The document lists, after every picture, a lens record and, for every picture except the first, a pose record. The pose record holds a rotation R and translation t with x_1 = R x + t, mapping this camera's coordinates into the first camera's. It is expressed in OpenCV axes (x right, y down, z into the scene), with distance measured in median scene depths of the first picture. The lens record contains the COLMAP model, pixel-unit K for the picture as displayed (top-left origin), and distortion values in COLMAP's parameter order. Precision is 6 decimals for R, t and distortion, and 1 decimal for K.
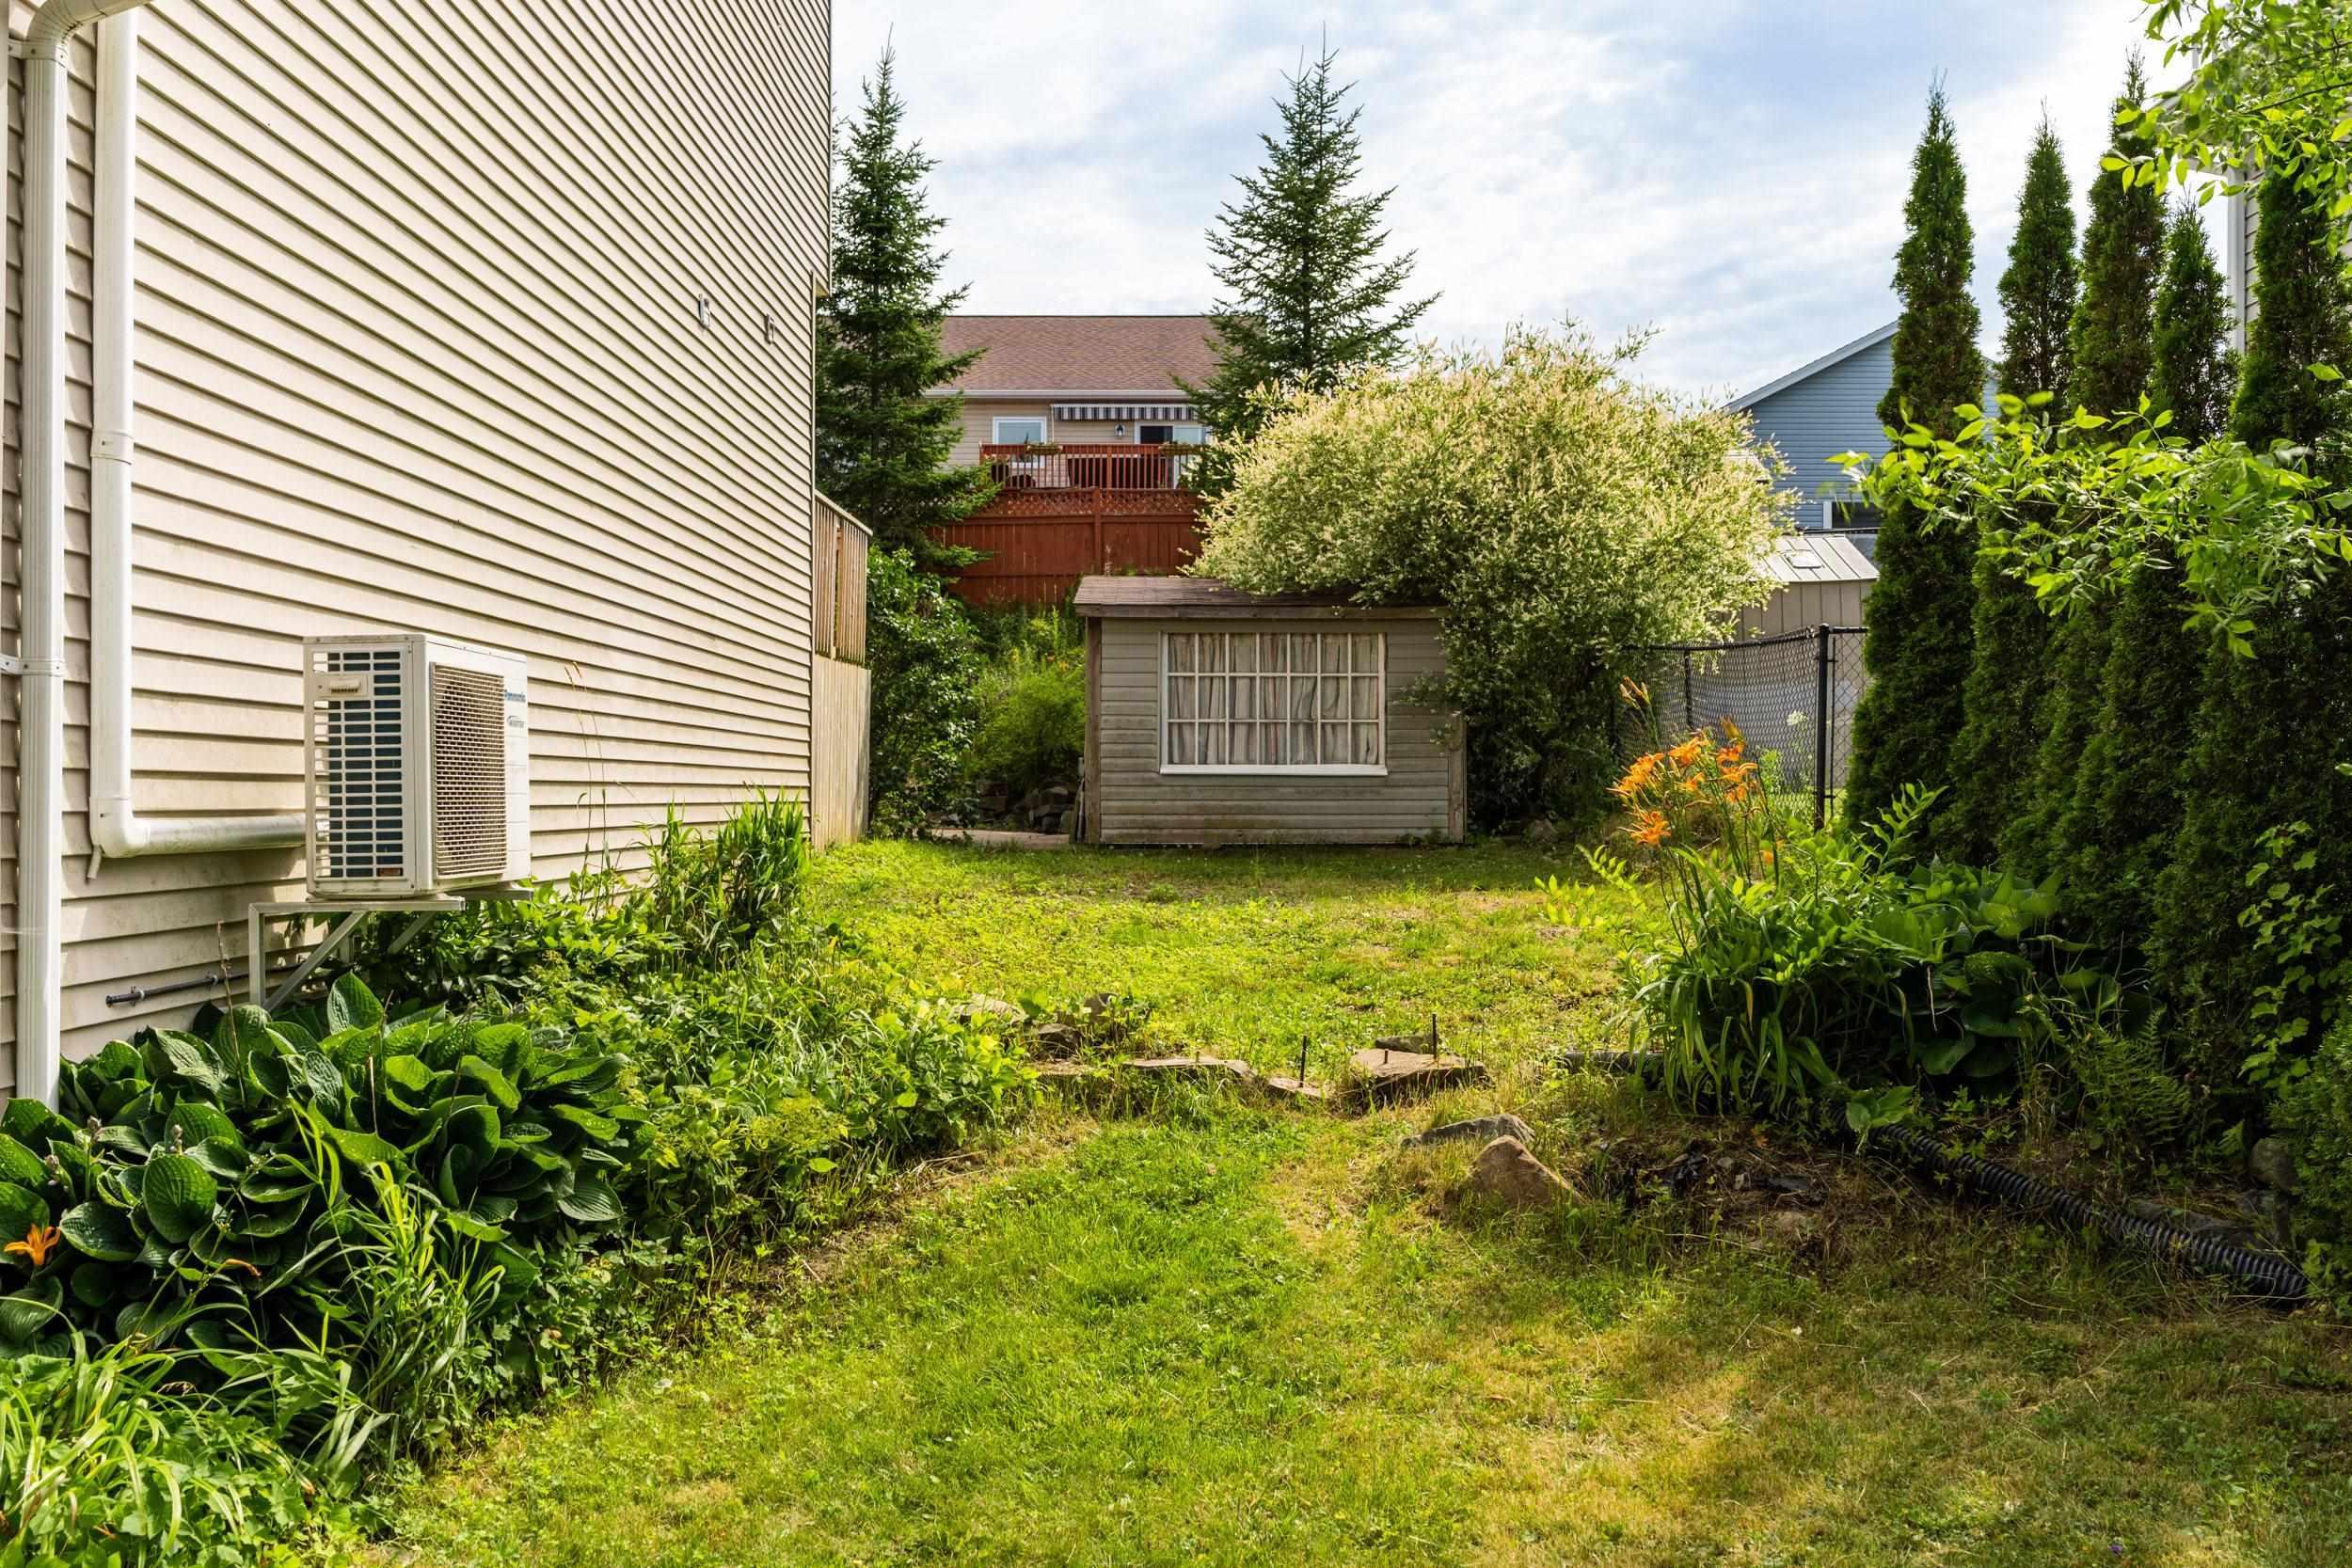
lens RADIAL K [[2361.3, 0, 1176.6], [0, 2361.3, 786.1], [0, 0, 1]] dist [0.002027, 0.000000]
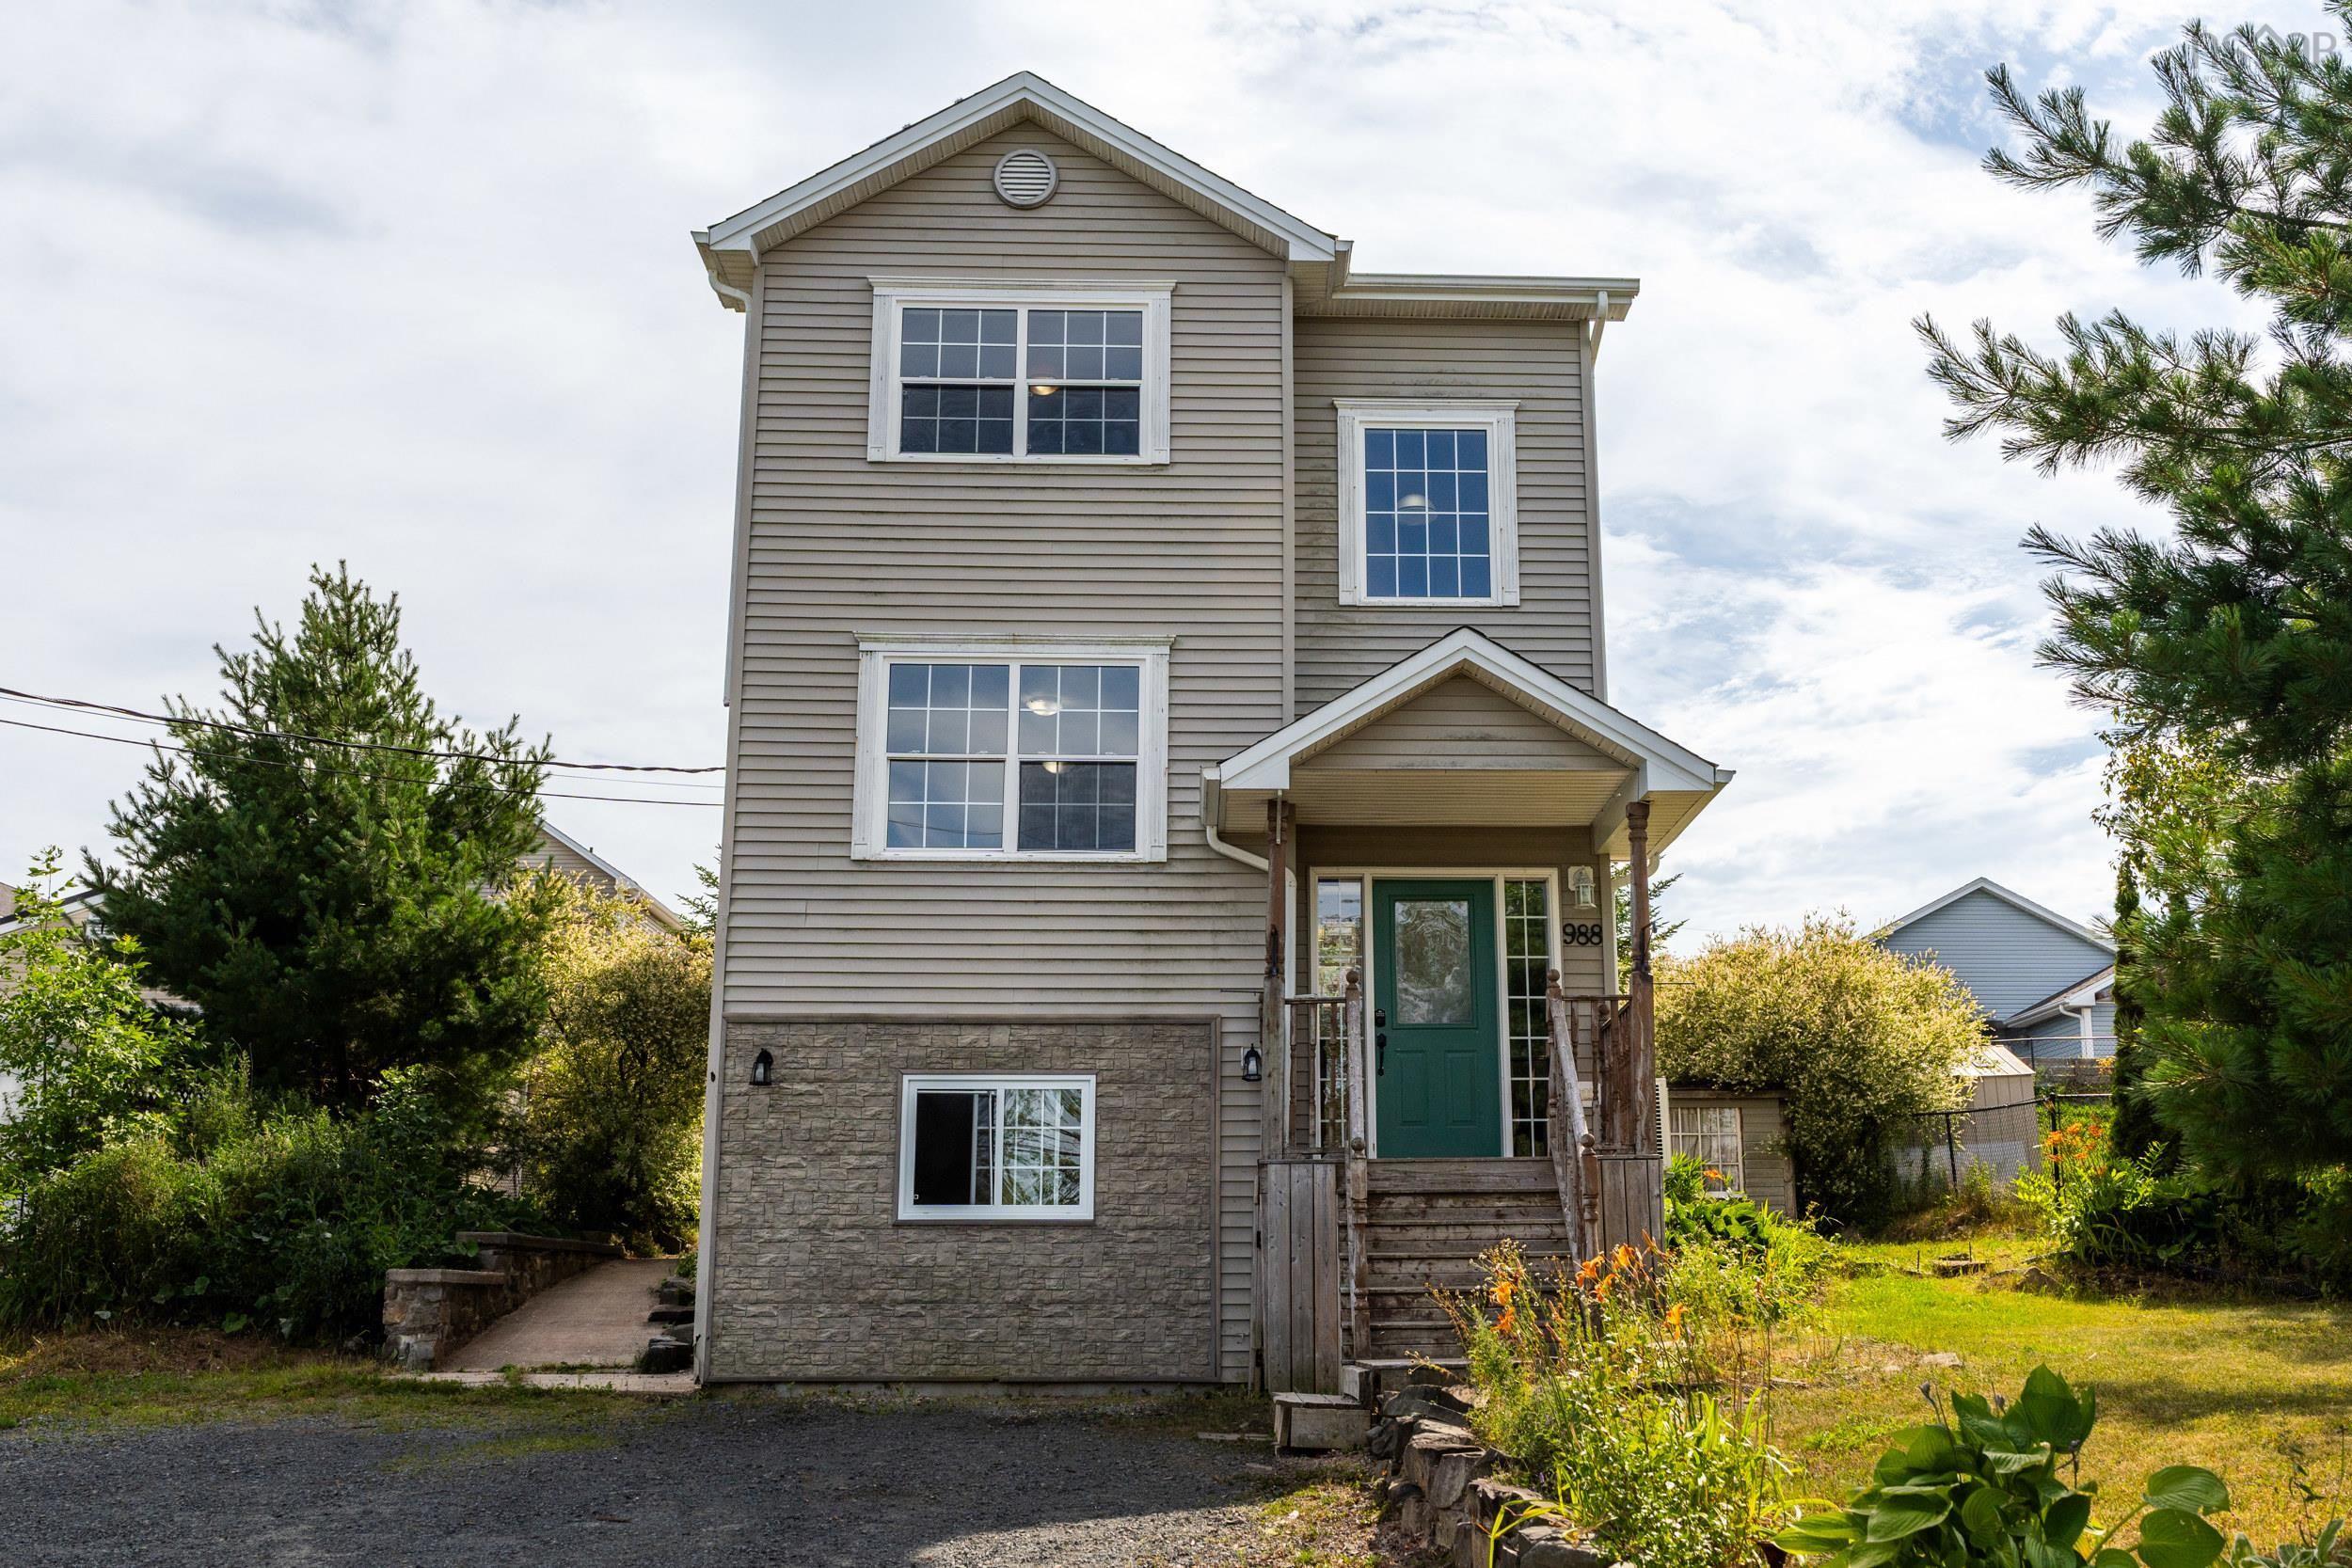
lens RADIAL K [[2361.3, 0, 1305.9], [0, 2361.3, 779.6], [0, 0, 1]] dist [0.002027, 0.000000]
pose [[0.998135, 0.007182, 0.060626, -0.334510], [0.006212, 0.975953, -0.217894, 0.072813], [-0.060733, 0.217864, 0.974088, -0.665062]]
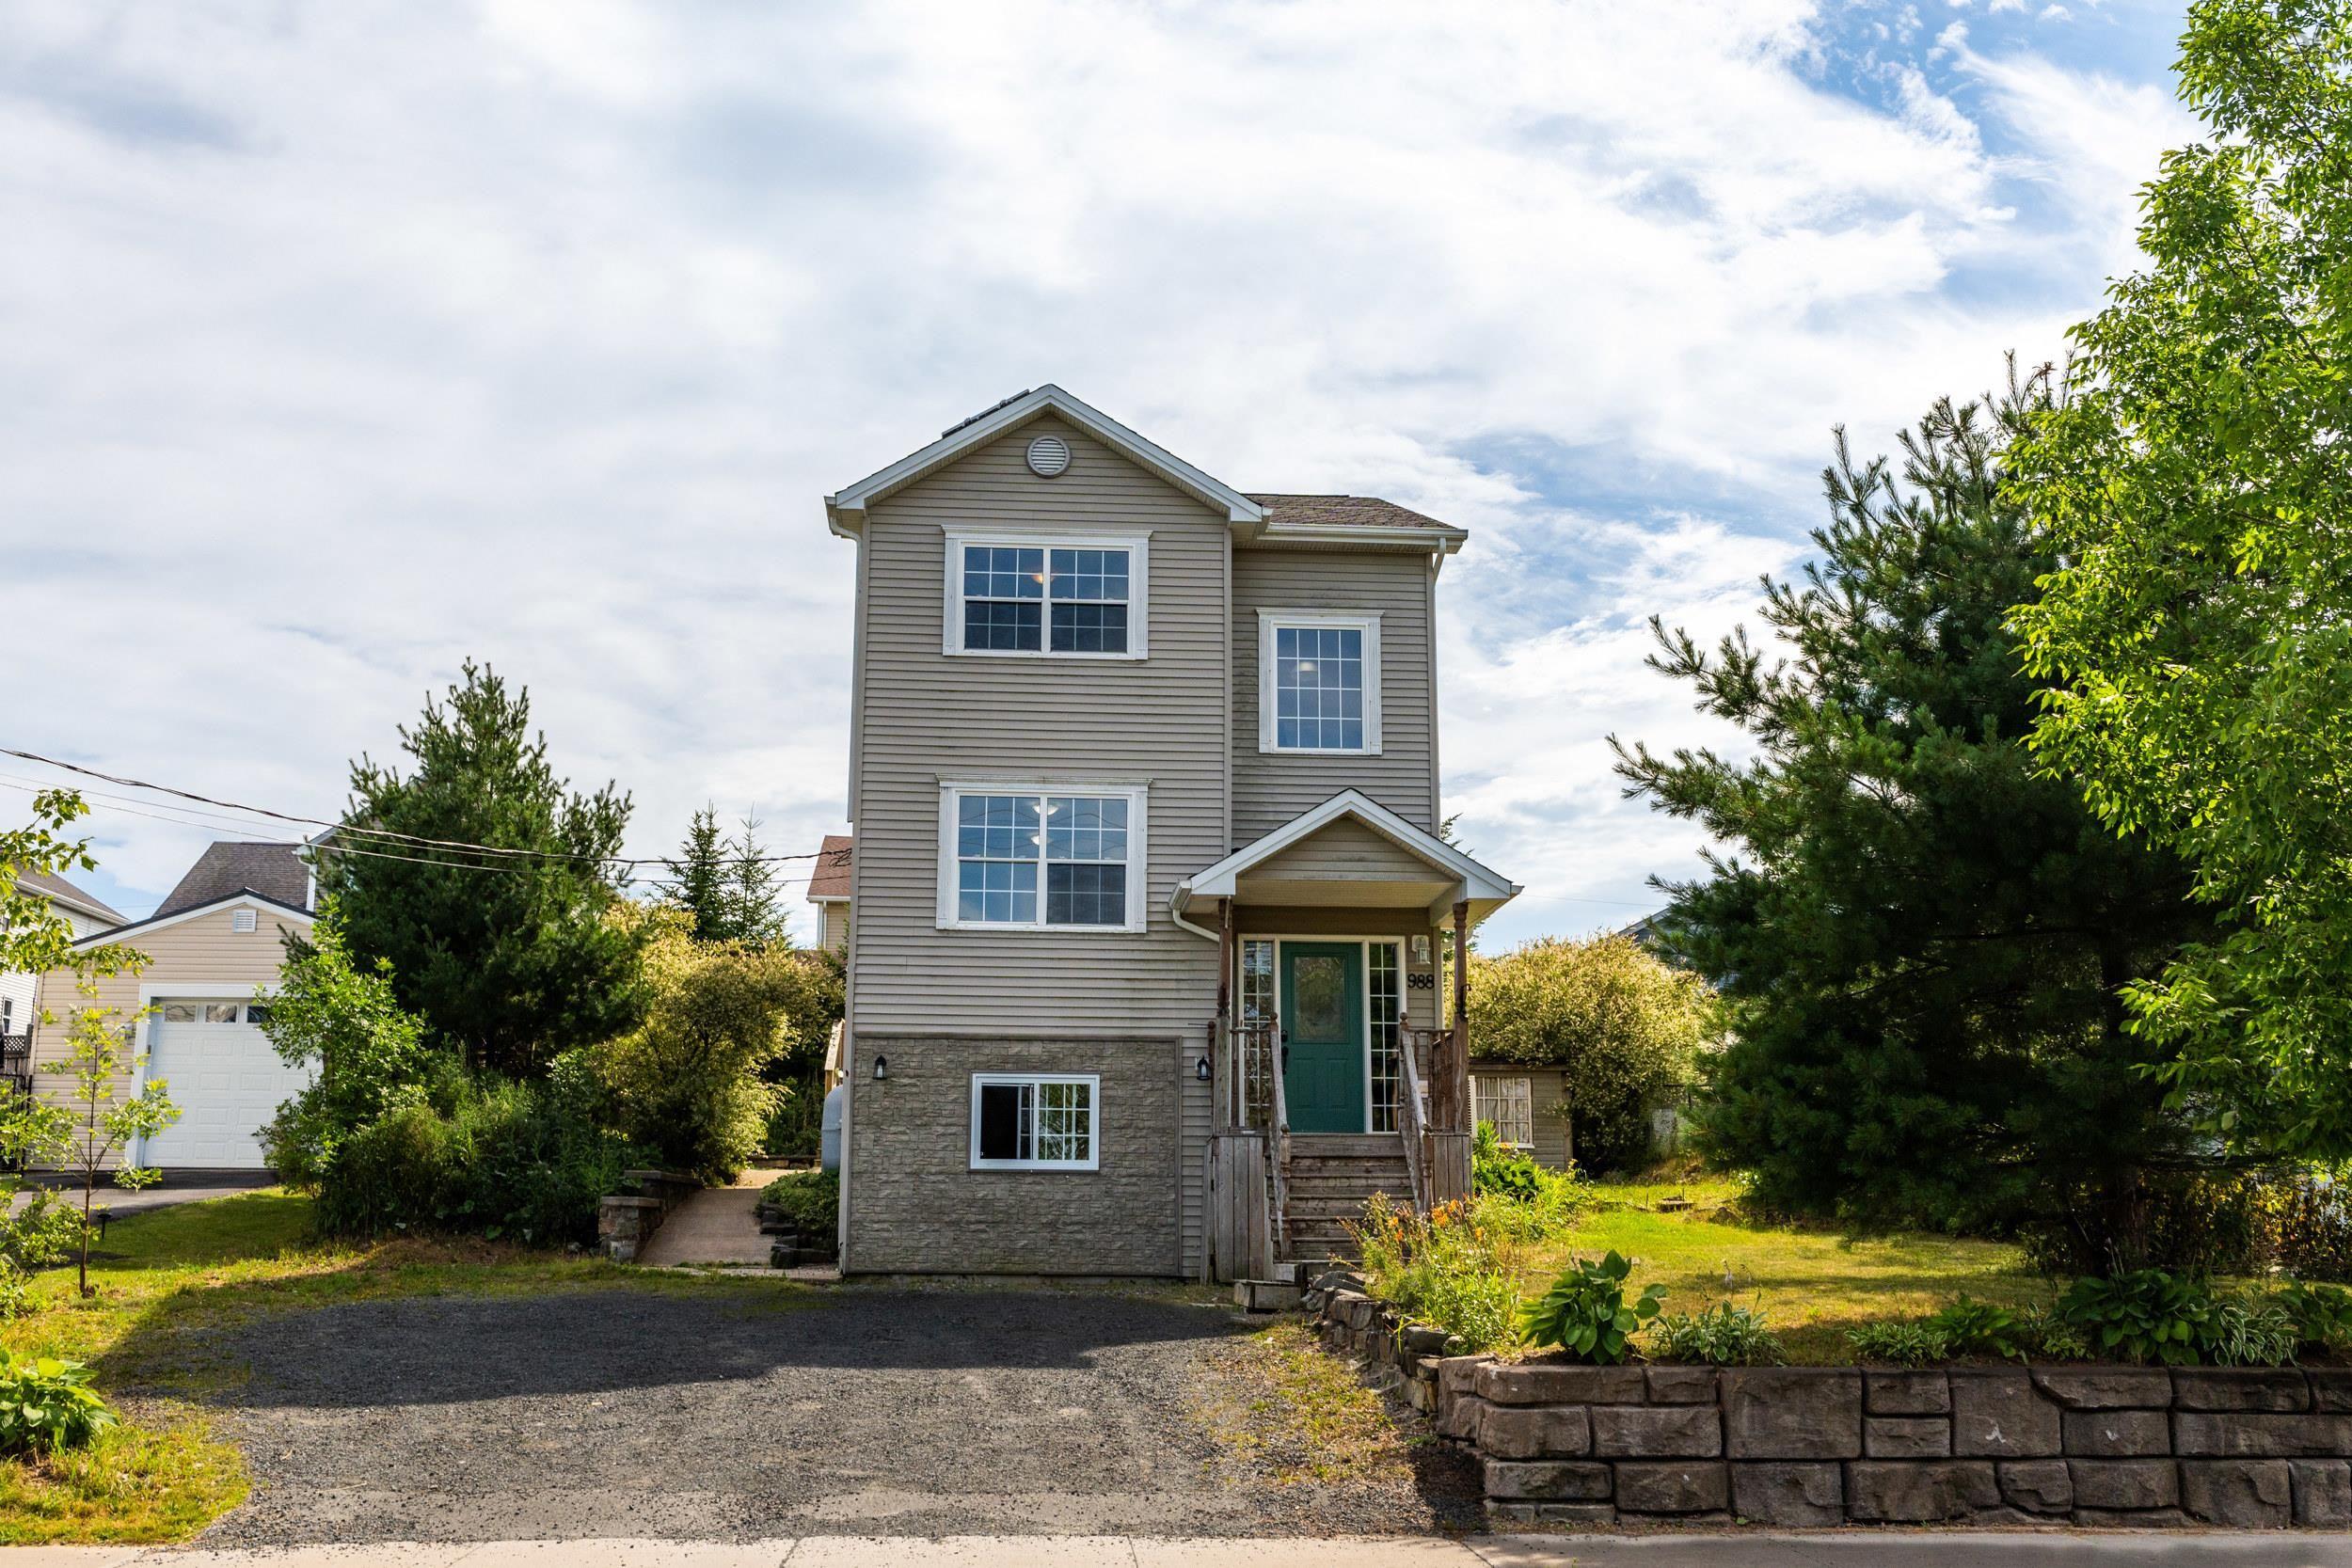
lens RADIAL K [[2361.3, 0, 1174.0], [0, 2361.3, 792.1], [0, 0, 1]] dist [0.002027, 0.000000]
pose [[0.996261, 0.019238, 0.084225, -0.438861], [-0.003516, 0.983113, -0.182966, 0.074959], [-0.086322, 0.181986, 0.979505, -1.147109]]
